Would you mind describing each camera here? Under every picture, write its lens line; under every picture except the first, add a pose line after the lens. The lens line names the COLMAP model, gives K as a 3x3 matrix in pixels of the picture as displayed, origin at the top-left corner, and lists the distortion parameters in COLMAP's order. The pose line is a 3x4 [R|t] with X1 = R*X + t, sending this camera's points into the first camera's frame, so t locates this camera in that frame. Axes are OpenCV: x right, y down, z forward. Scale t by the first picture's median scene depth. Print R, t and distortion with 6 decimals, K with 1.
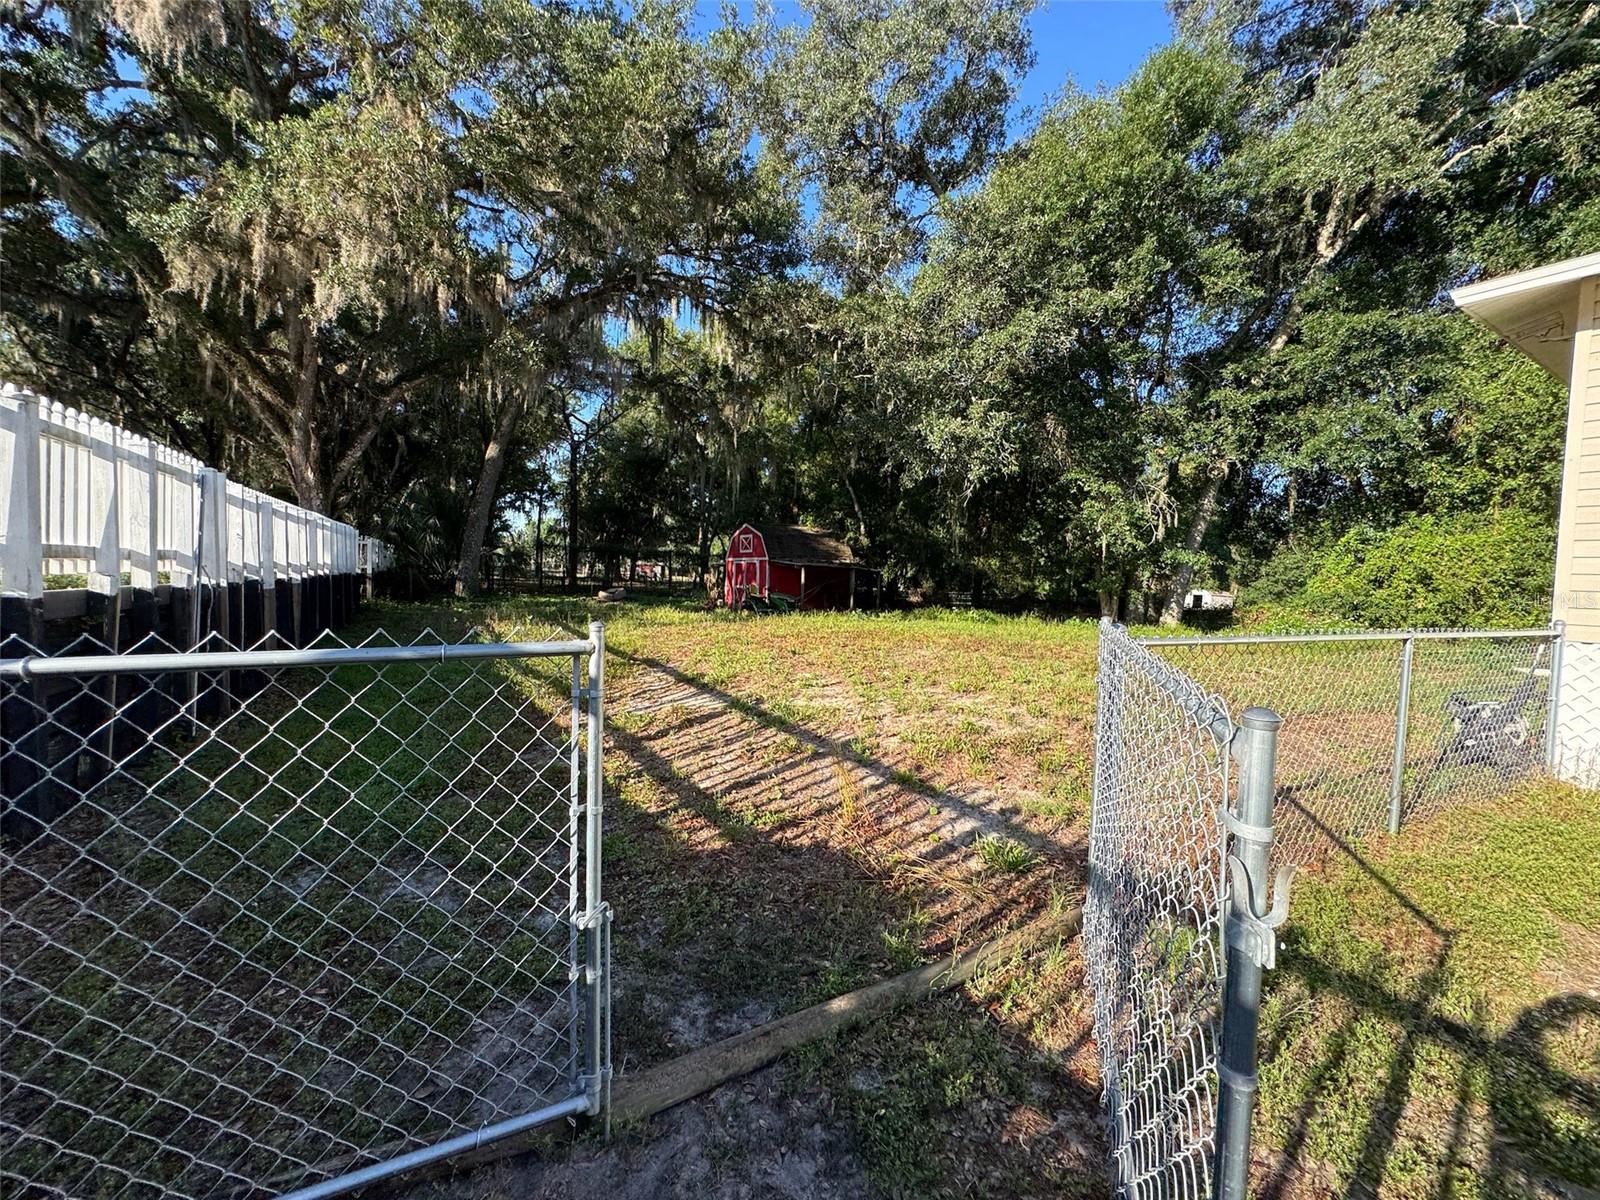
lens RADIAL K [[641.4, 0, 801.0], [0, 641.4, 599.0], [0, 0, 1]] dist [-0.001098, -0.000186]
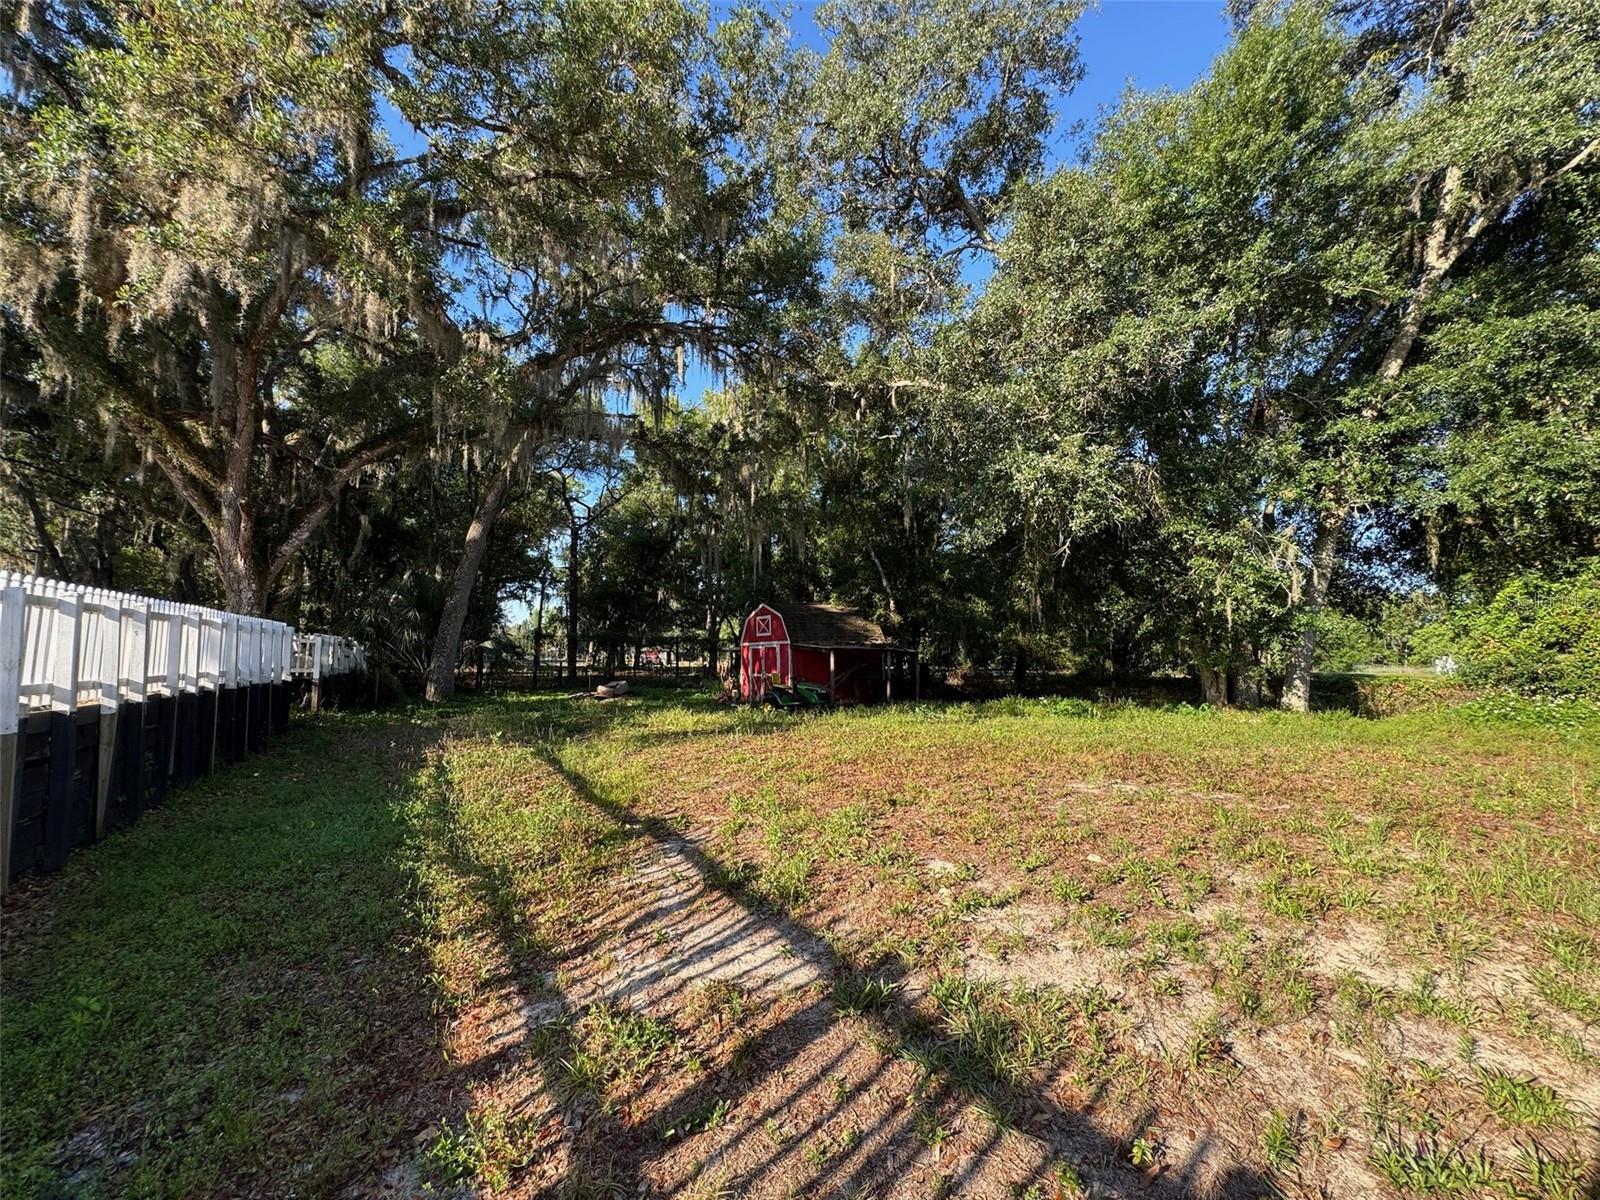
lens RADIAL K [[641.4, 0, 799.4], [0, 641.4, 598.9], [0, 0, 1]] dist [-0.001098, -0.000186]
pose [[0.999293, -0.036760, -0.007911, -0.043227], [0.035486, 0.991531, -0.124925, -0.017386], [0.012436, 0.124556, 0.992135, 0.182994]]
